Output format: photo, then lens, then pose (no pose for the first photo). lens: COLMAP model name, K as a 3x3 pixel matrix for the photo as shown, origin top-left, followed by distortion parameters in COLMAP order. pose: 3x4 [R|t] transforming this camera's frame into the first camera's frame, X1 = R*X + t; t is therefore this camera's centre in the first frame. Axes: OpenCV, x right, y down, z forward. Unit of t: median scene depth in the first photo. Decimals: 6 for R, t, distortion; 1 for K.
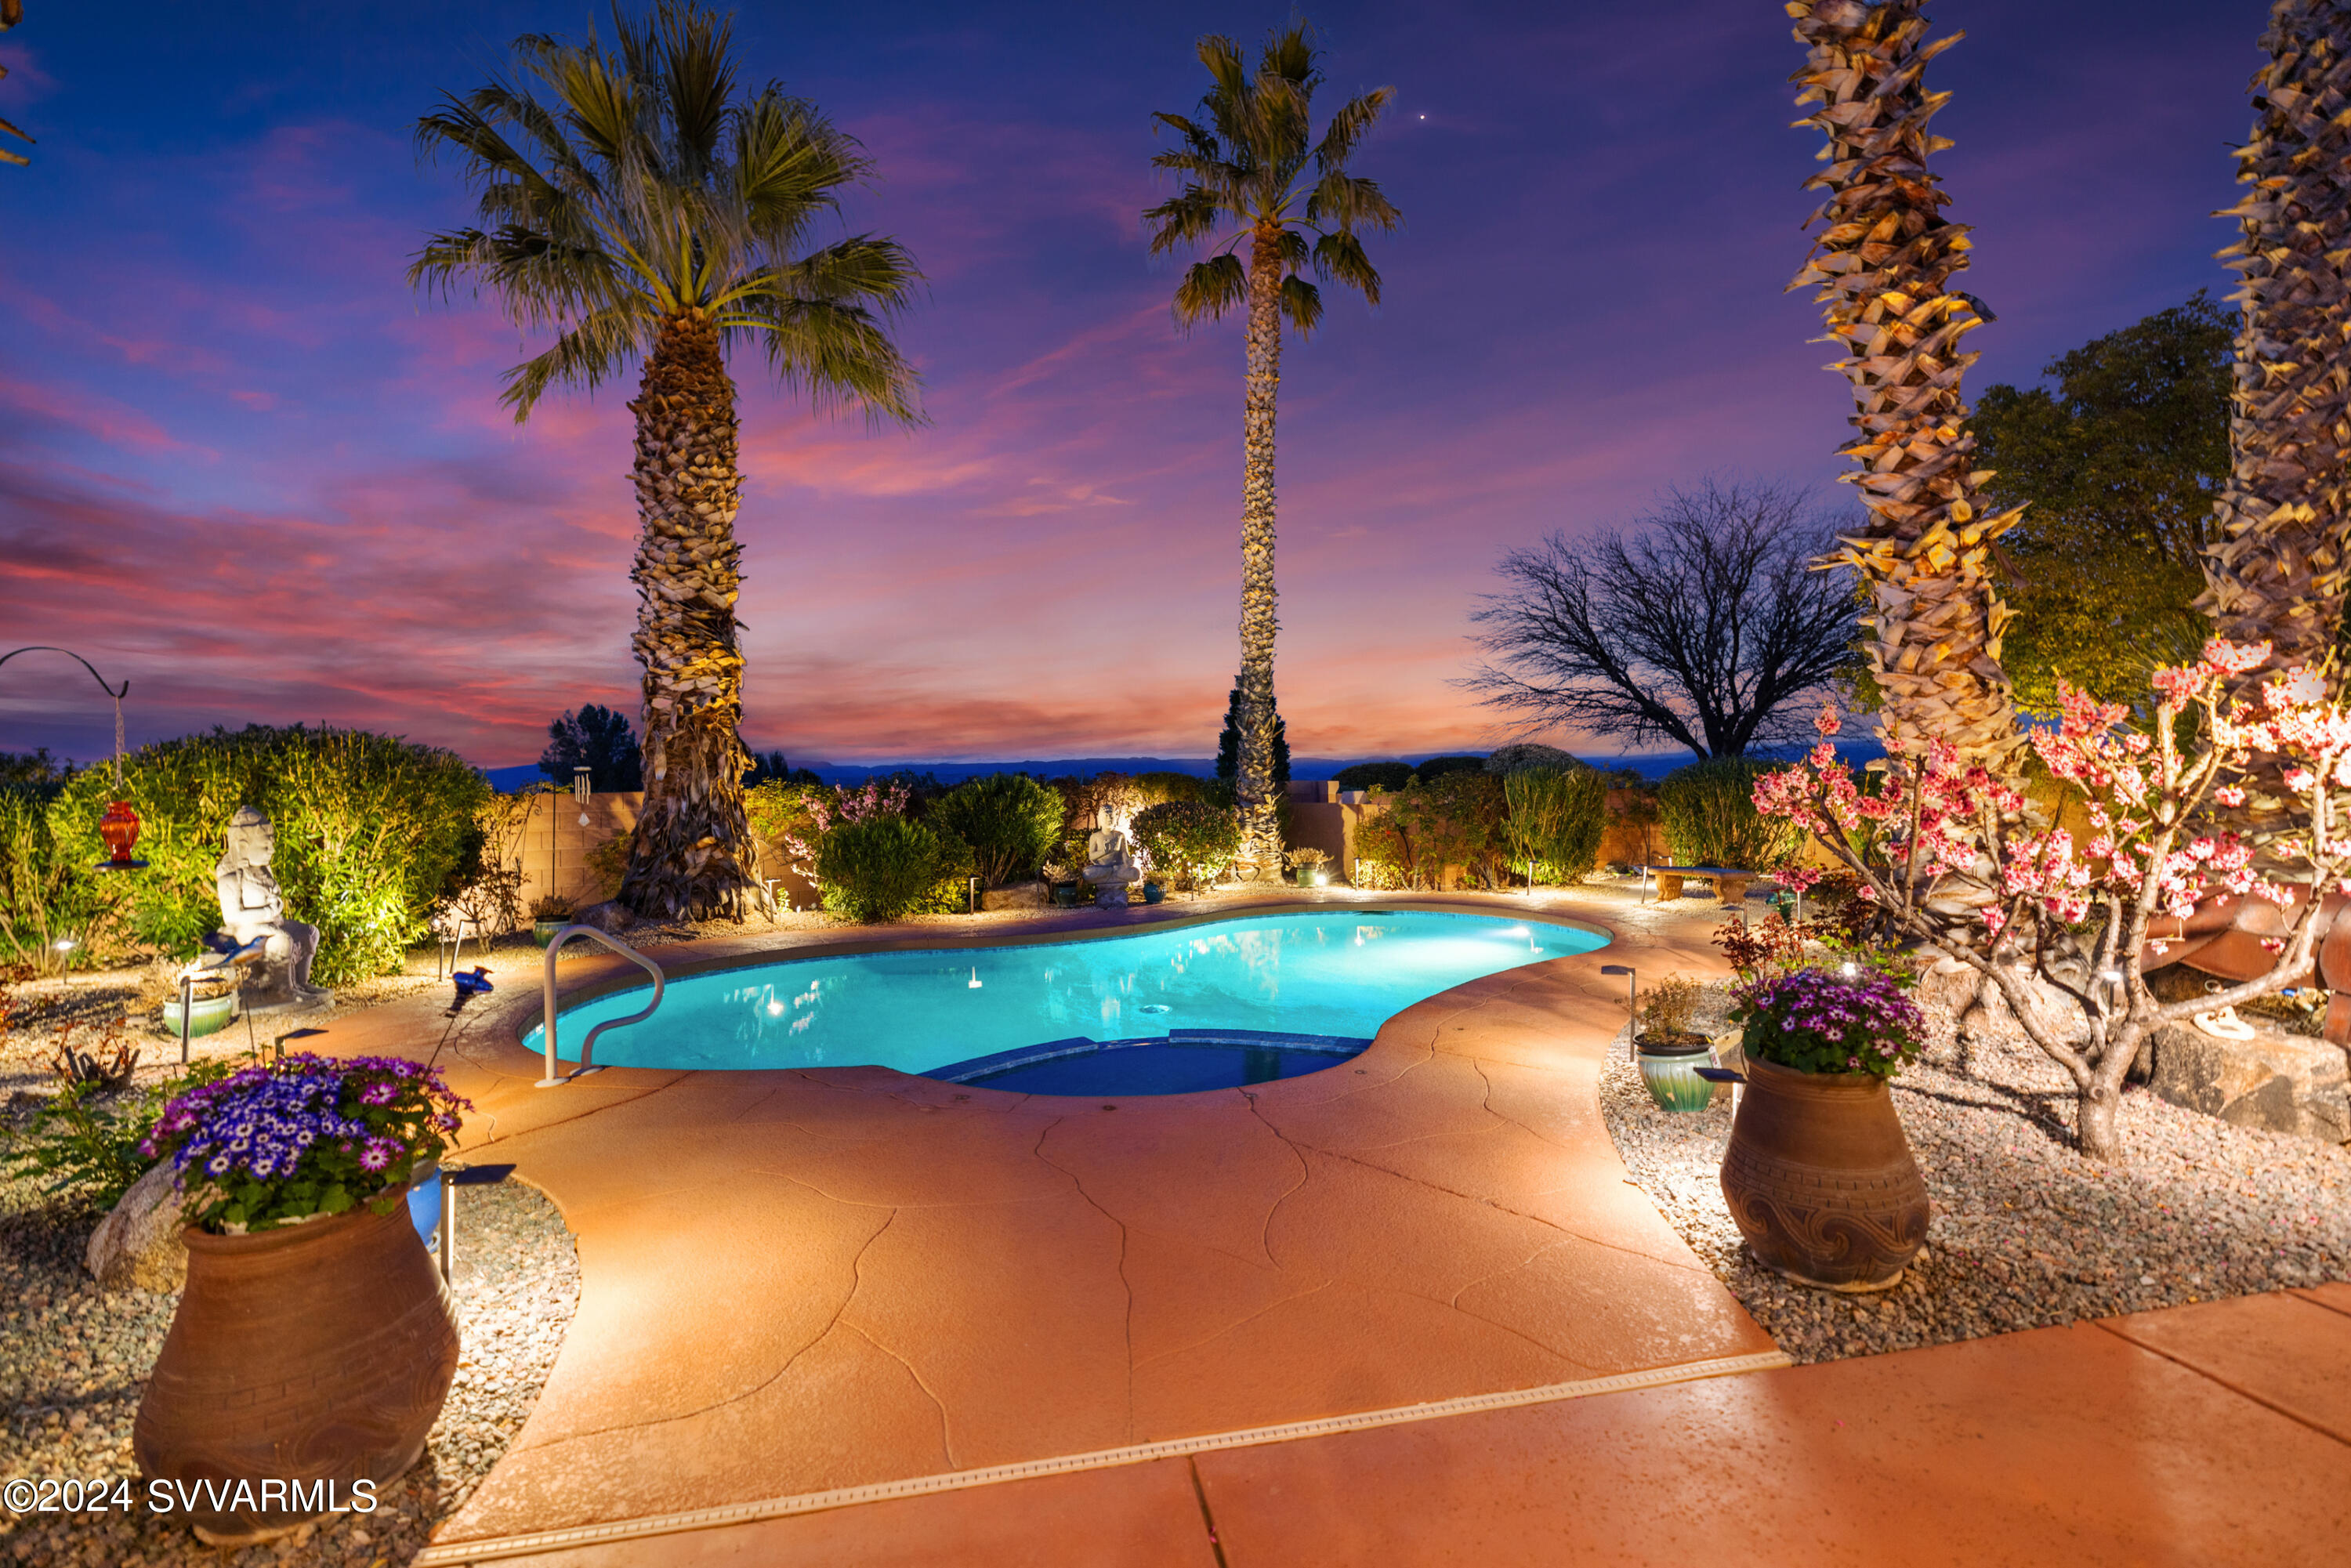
lens RADIAL K [[1012.8, 0, 1175.1], [0, 1012.8, 775.5], [0, 0, 1]] dist [0.012799, 0.000316]
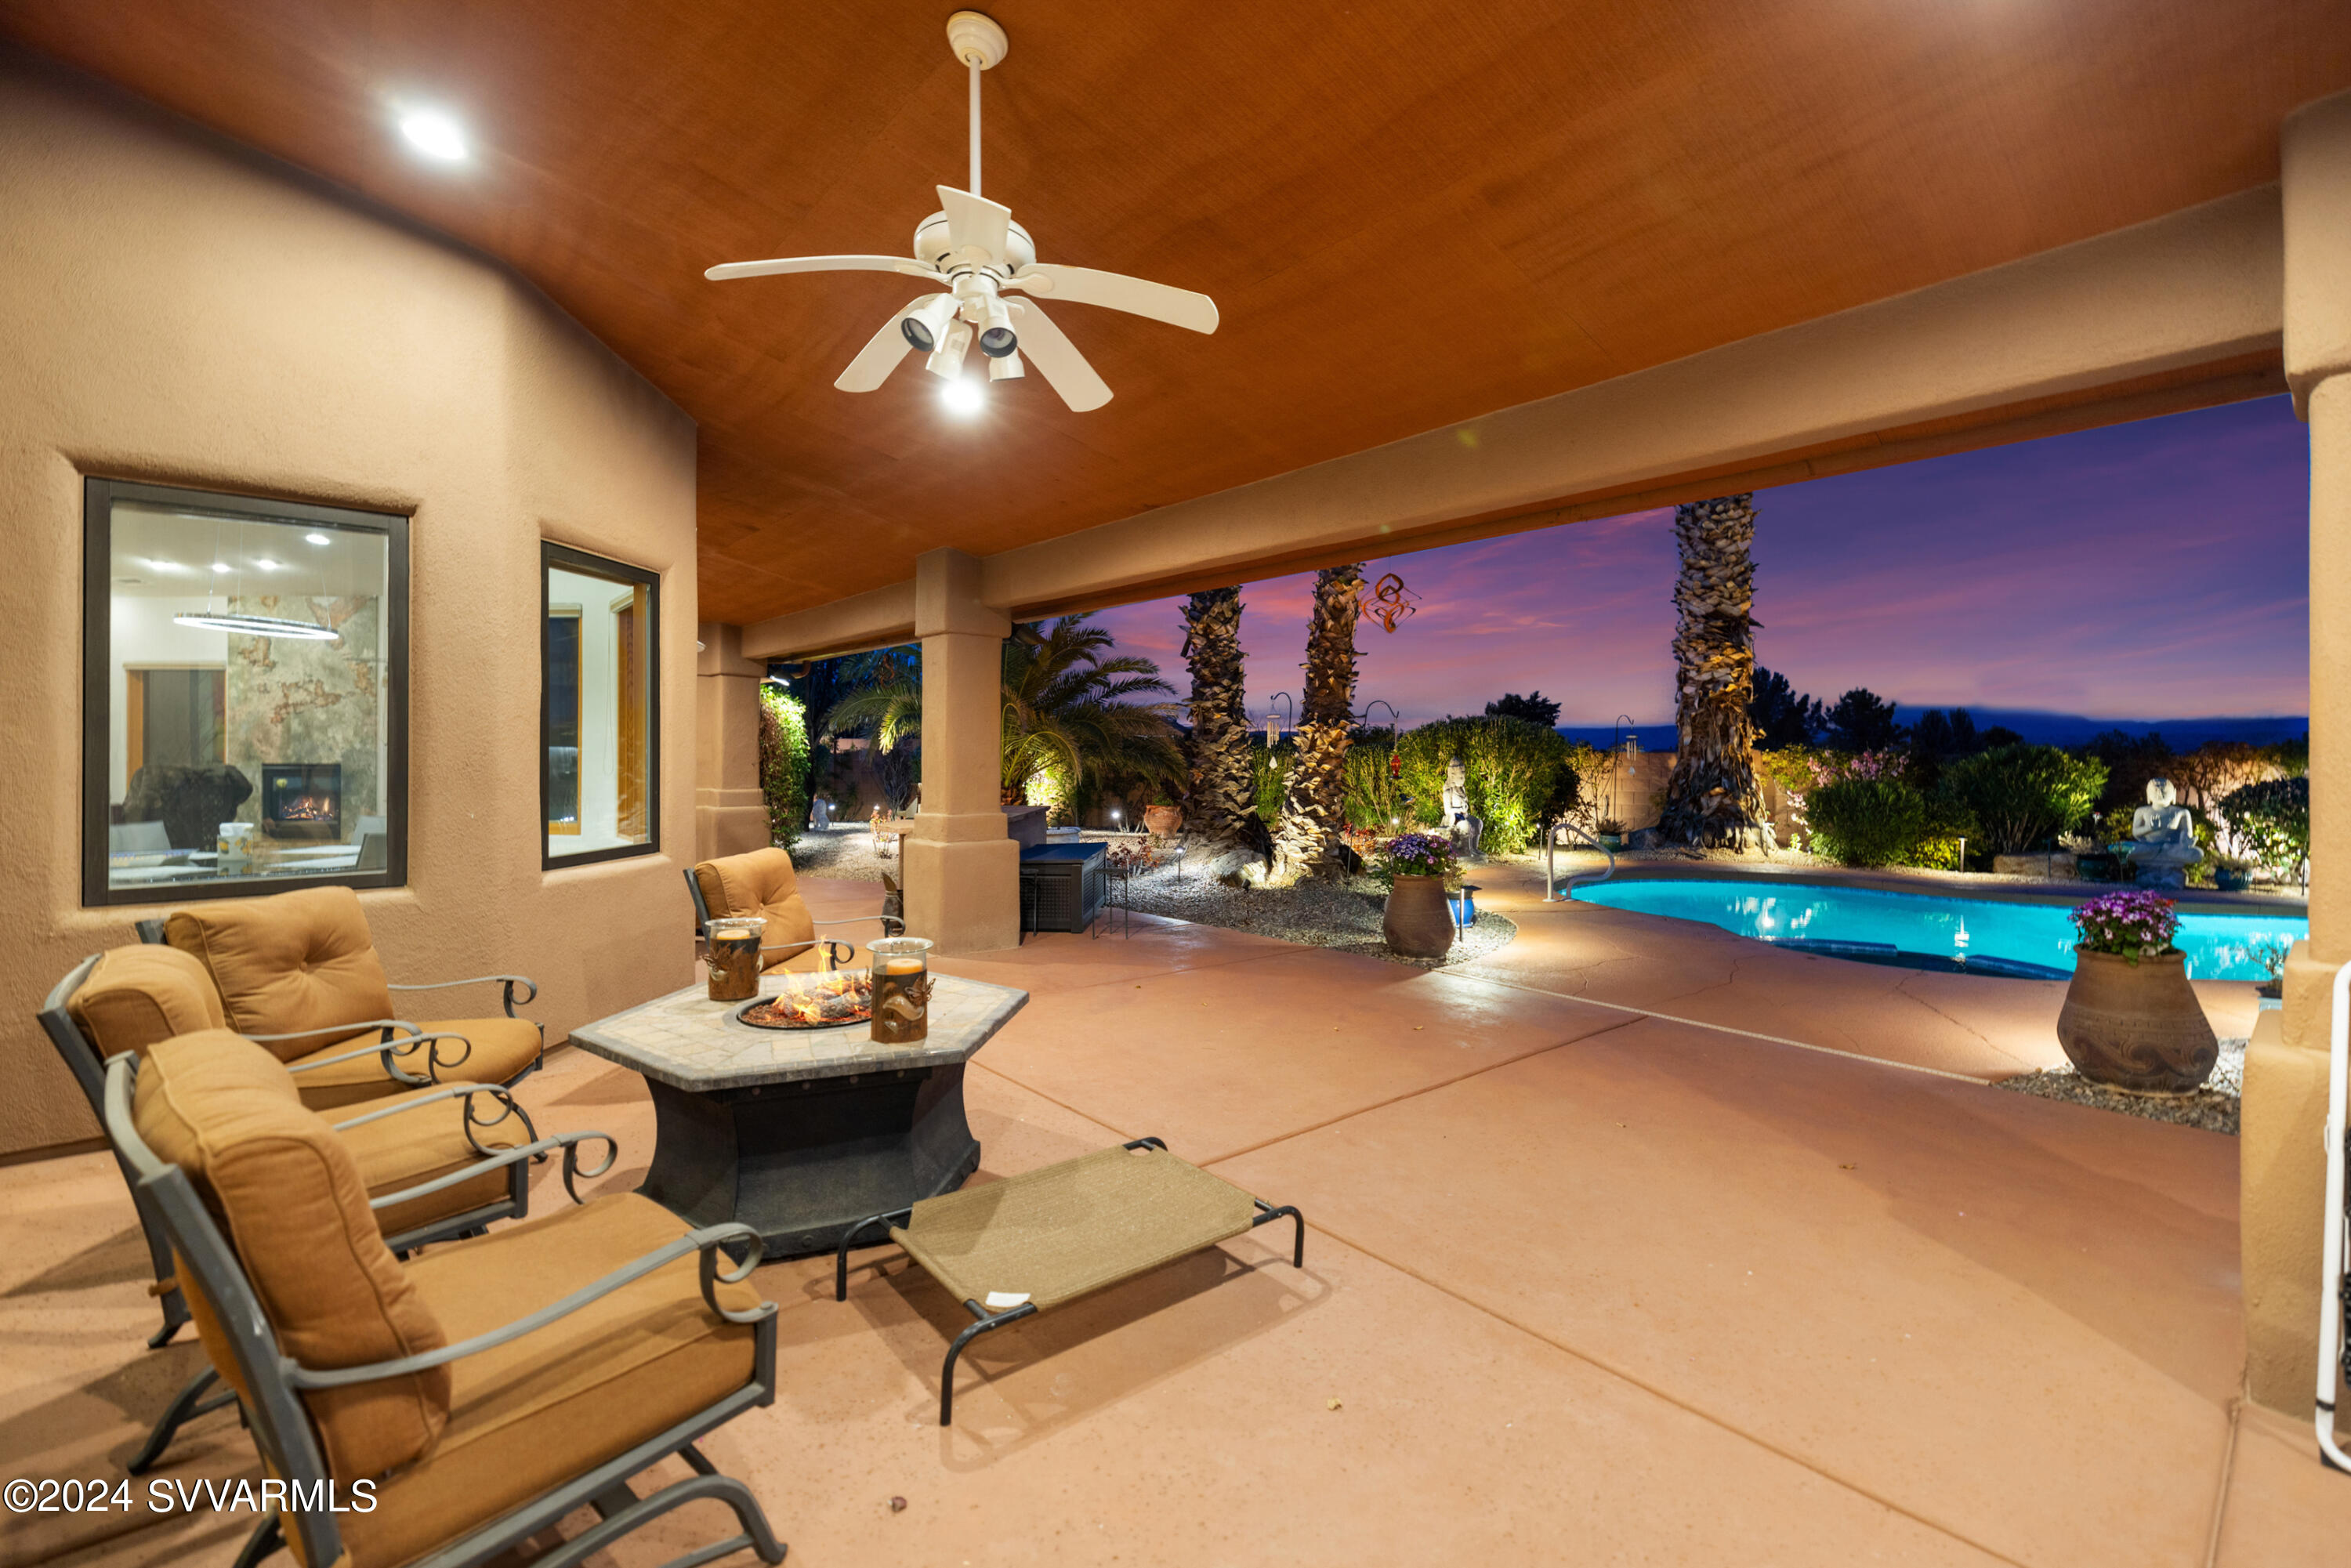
lens RADIAL K [[1012.8, 0, 1177.5], [0, 1012.8, 767.9], [0, 0, 1]] dist [0.012799, 0.000316]
pose [[0.492831, 0.036028, -0.869379, 0.363542], [-0.004597, 0.999236, 0.038803, -0.015010], [0.870113, -0.015127, 0.492620, -0.297540]]
